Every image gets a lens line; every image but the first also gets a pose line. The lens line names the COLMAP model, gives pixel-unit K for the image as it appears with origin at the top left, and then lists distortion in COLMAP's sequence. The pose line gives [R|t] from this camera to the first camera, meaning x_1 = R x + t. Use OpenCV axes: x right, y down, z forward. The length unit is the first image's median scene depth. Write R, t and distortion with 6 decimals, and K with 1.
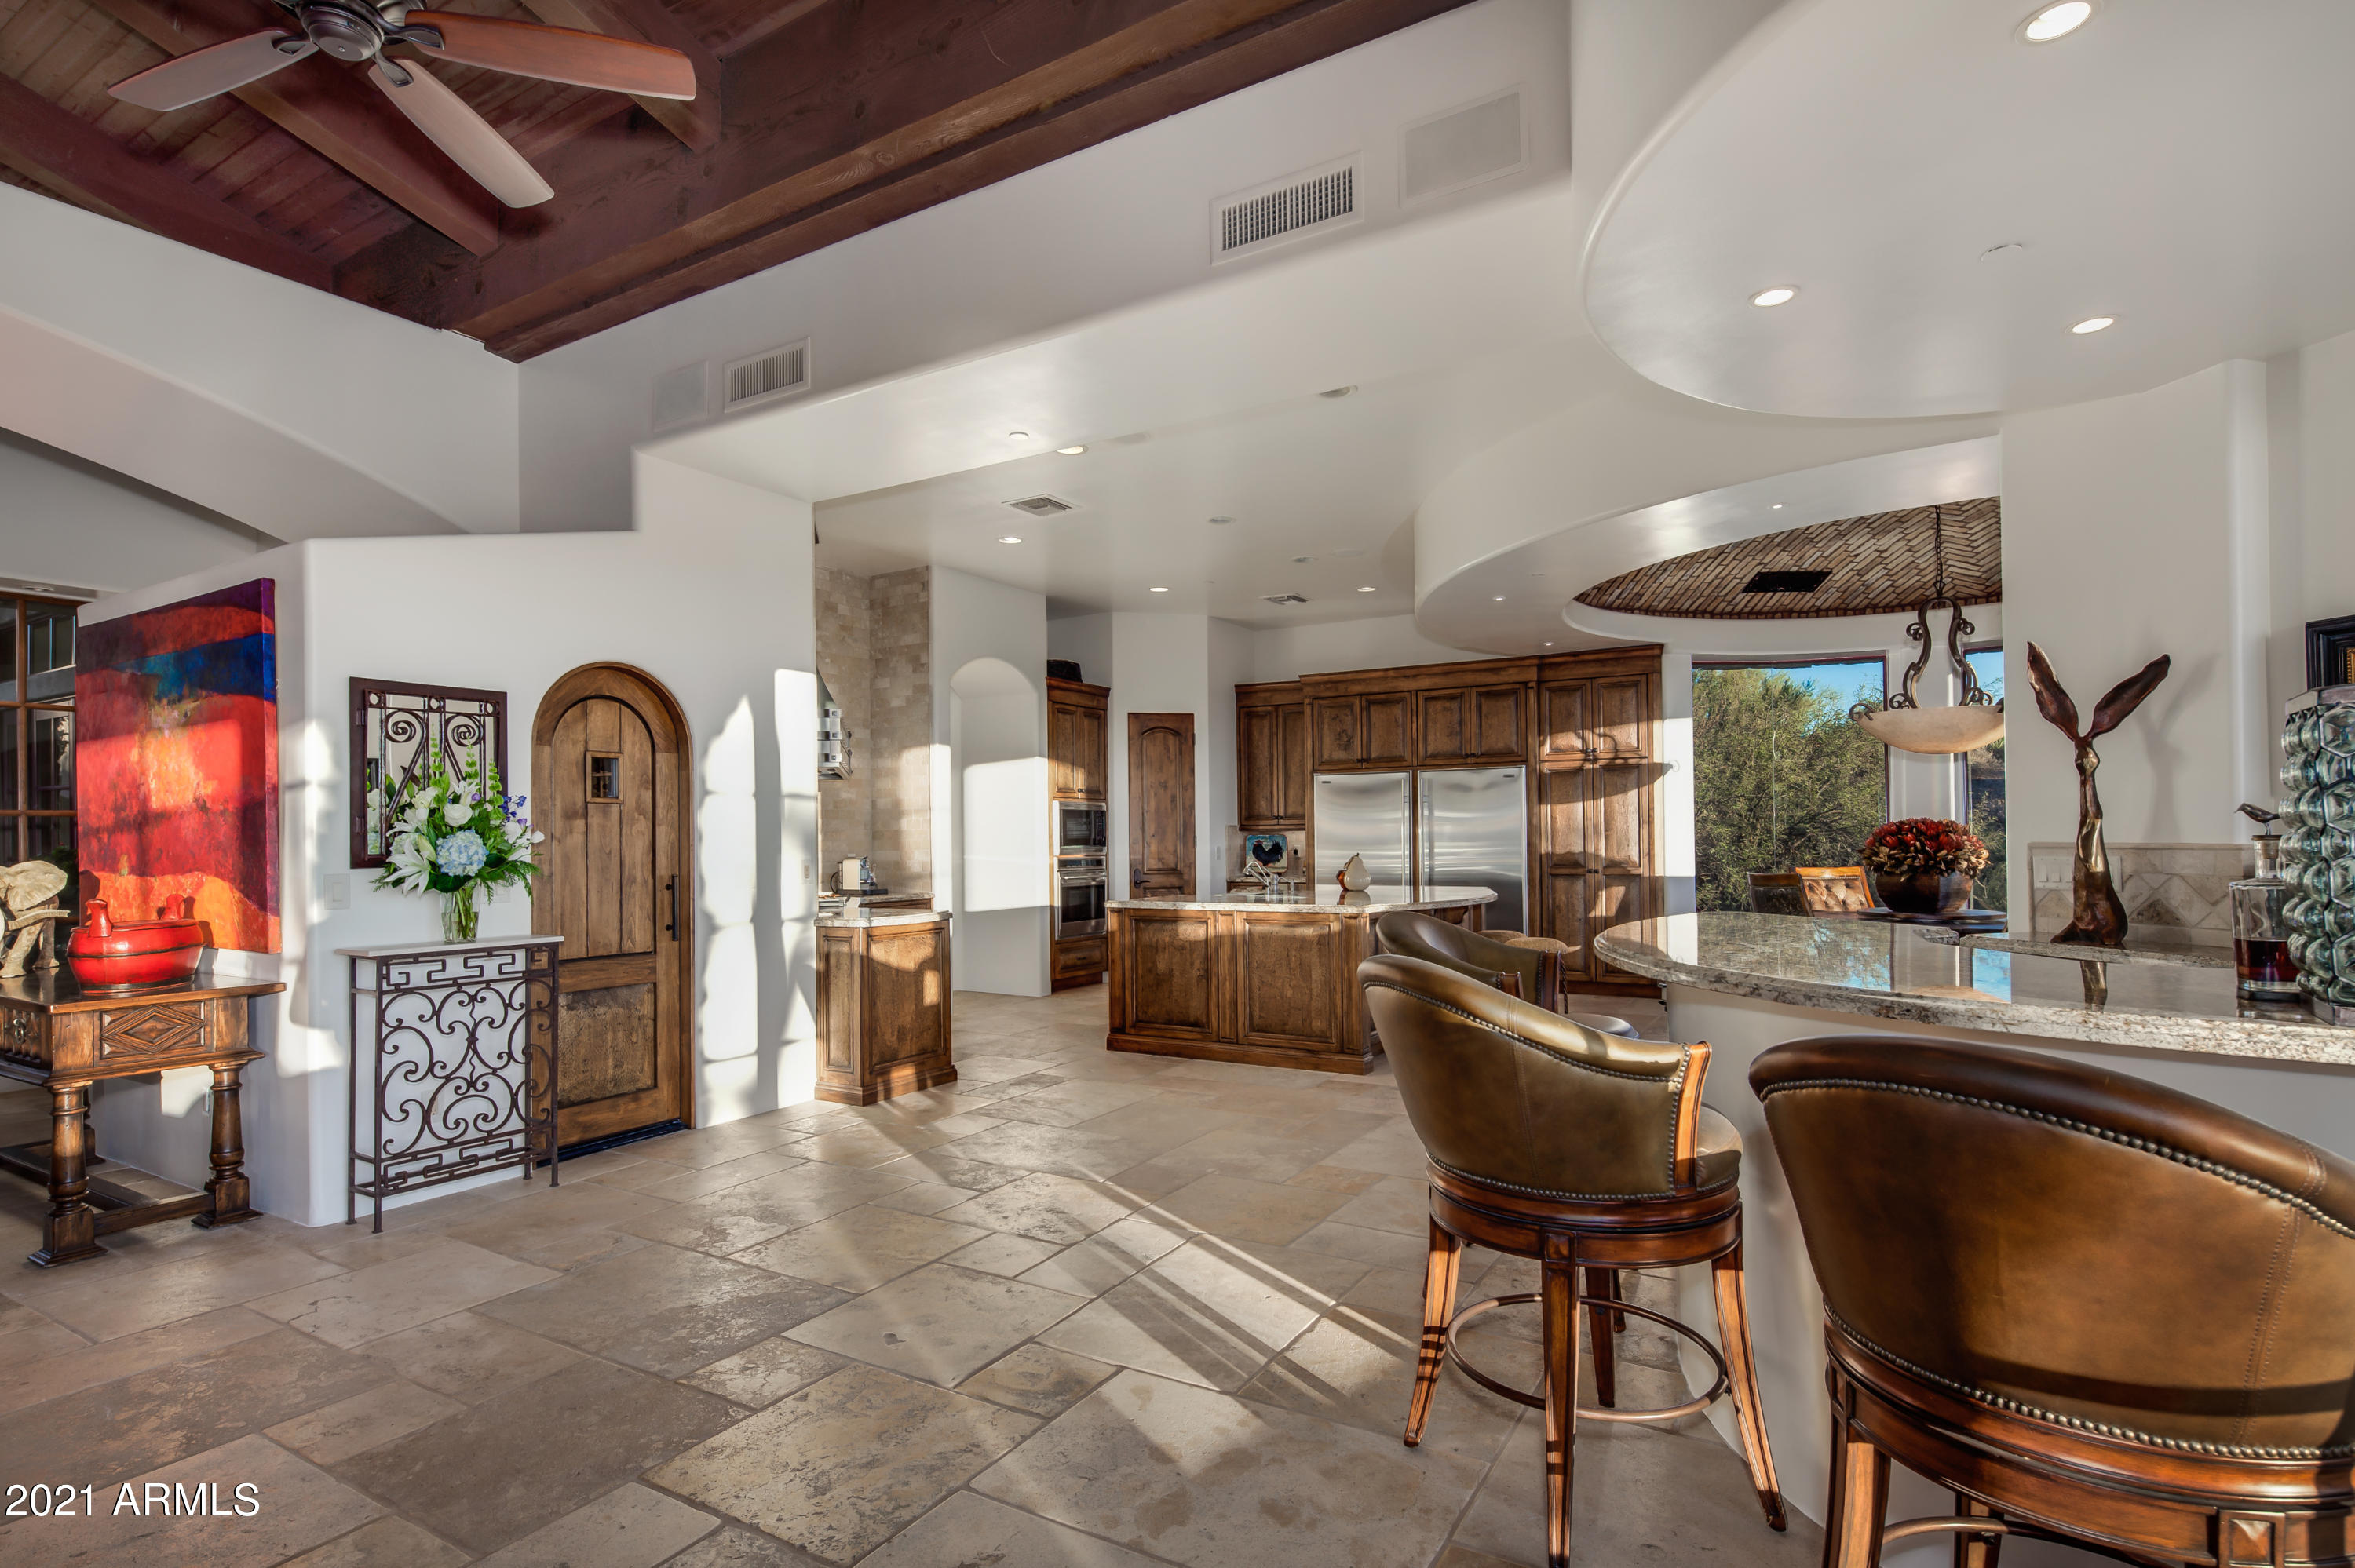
lens RADIAL K [[1183.2, 0, 1188.1], [0, 1183.2, 824.2], [0, 0, 1]] dist [0.006507, -0.005113]
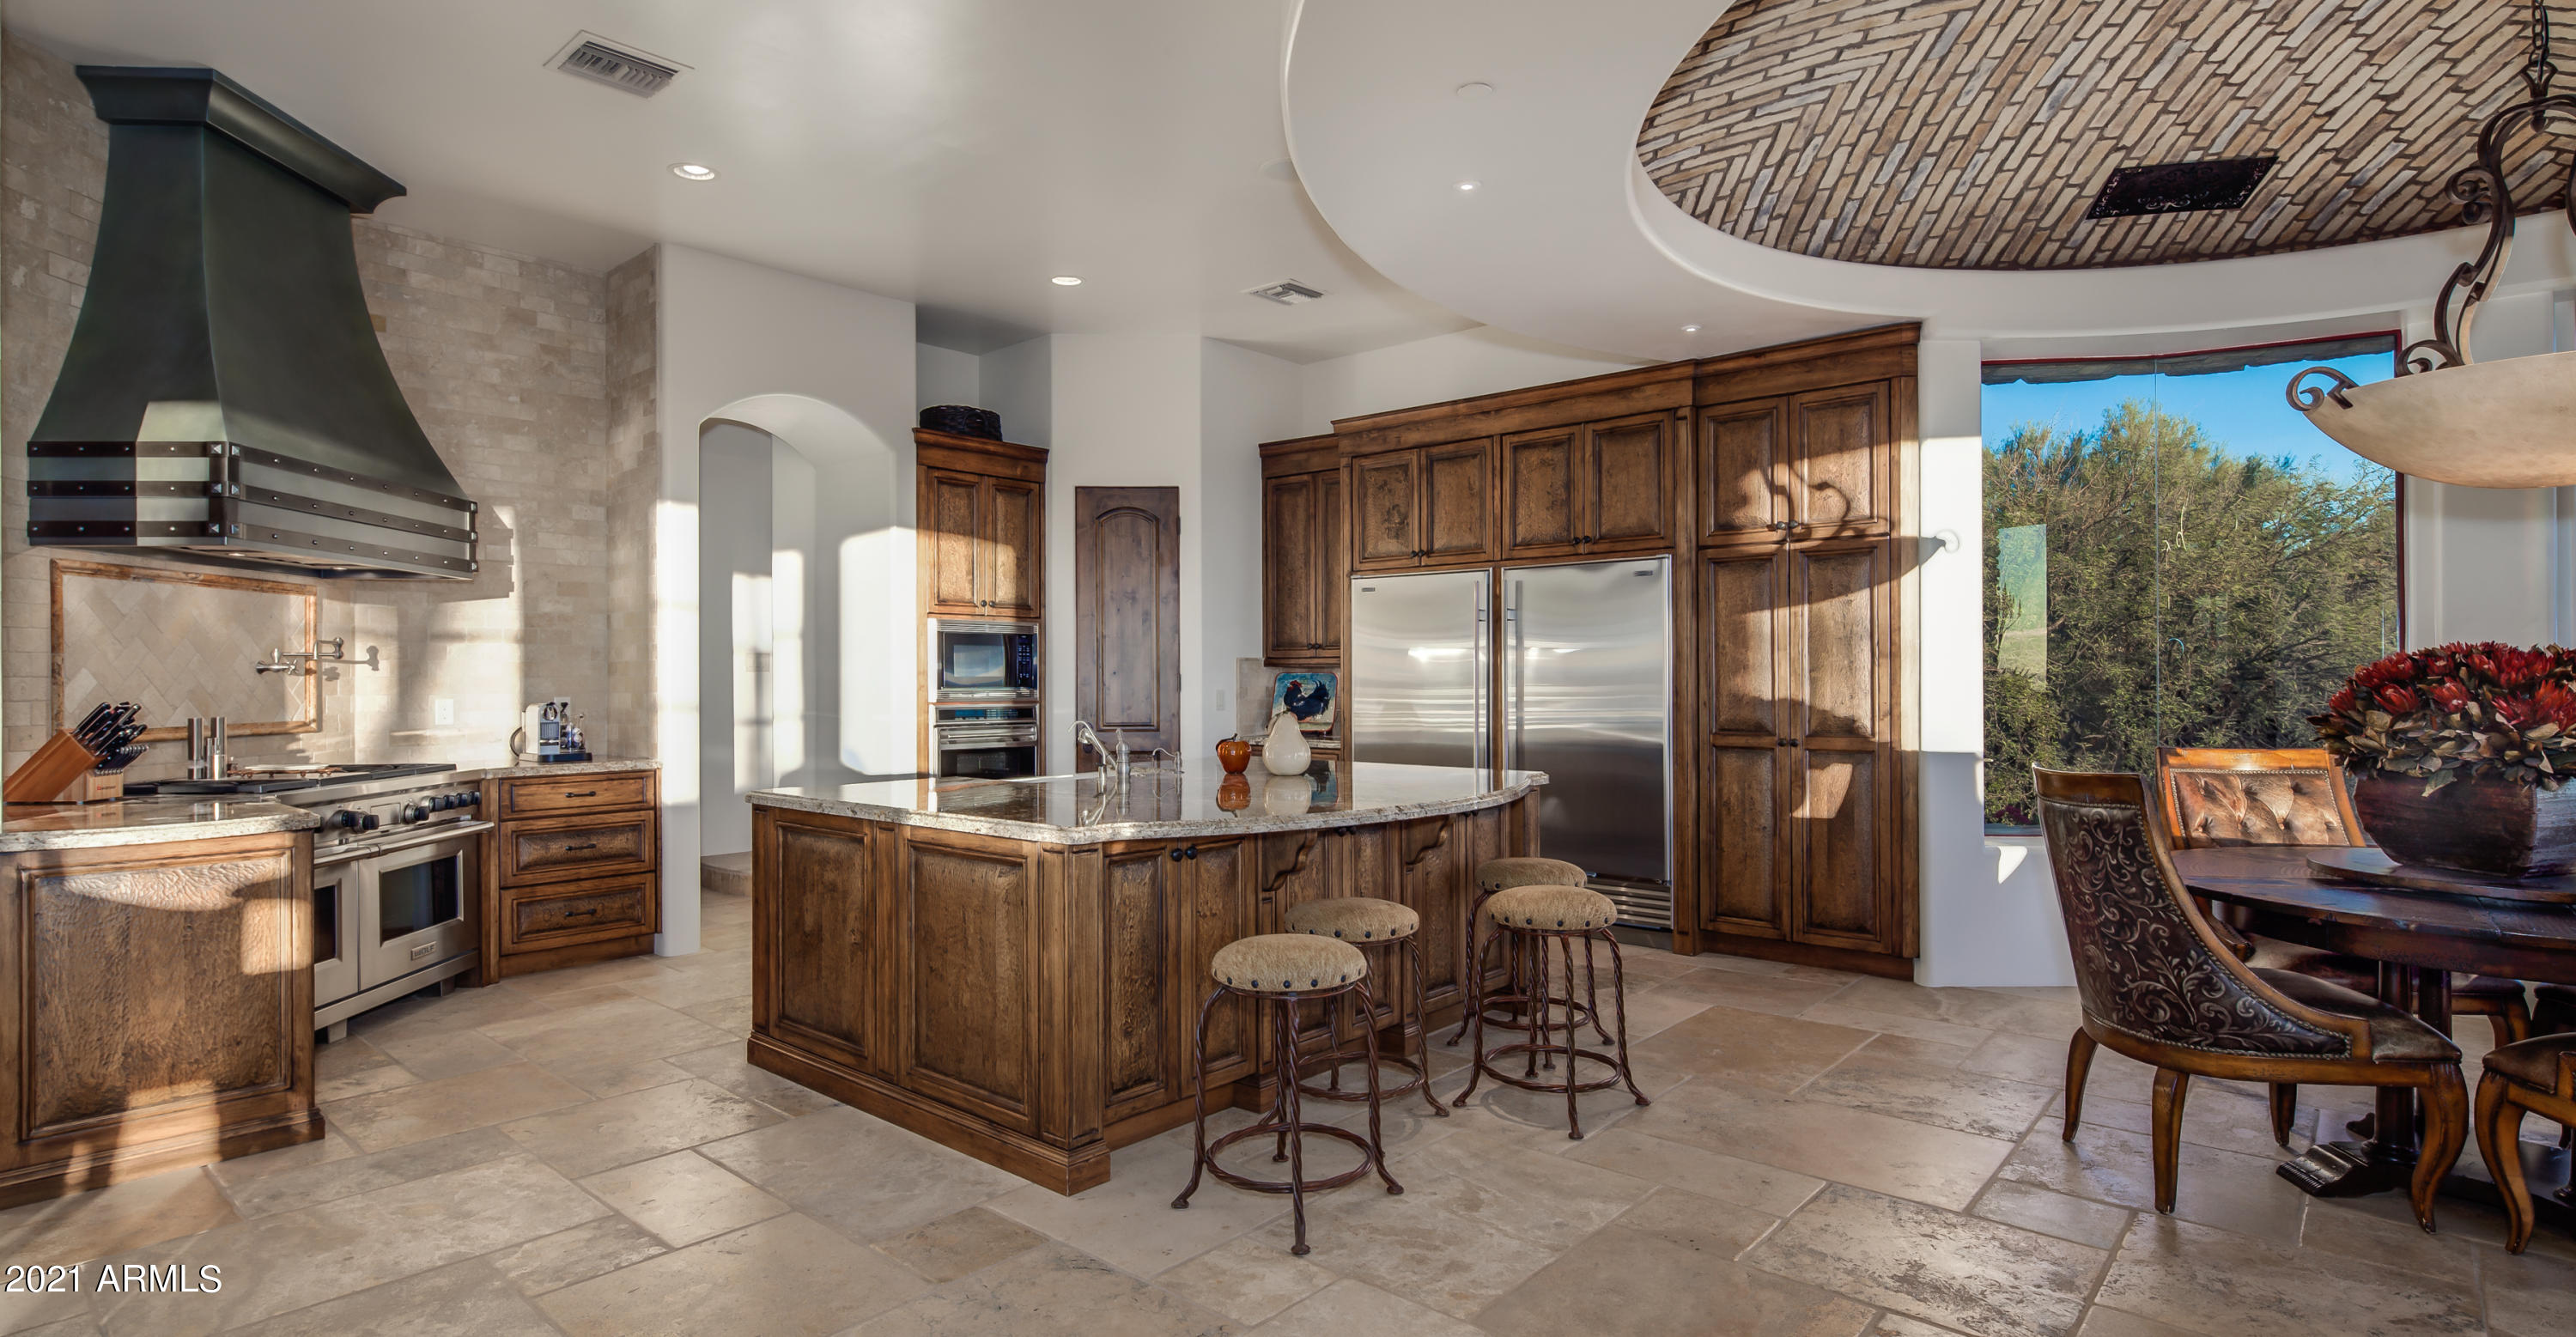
lens RADIAL K [[1272.5, 0, 1279.5], [0, 1272.5, 666.9], [0, 0, 1]] dist [0.007661, -0.002385]
pose [[0.980748, 0.005525, -0.195202, 0.214226], [-0.004683, 0.999978, 0.004771, 0.002521], [0.195224, -0.003765, 0.980752, 0.350454]]
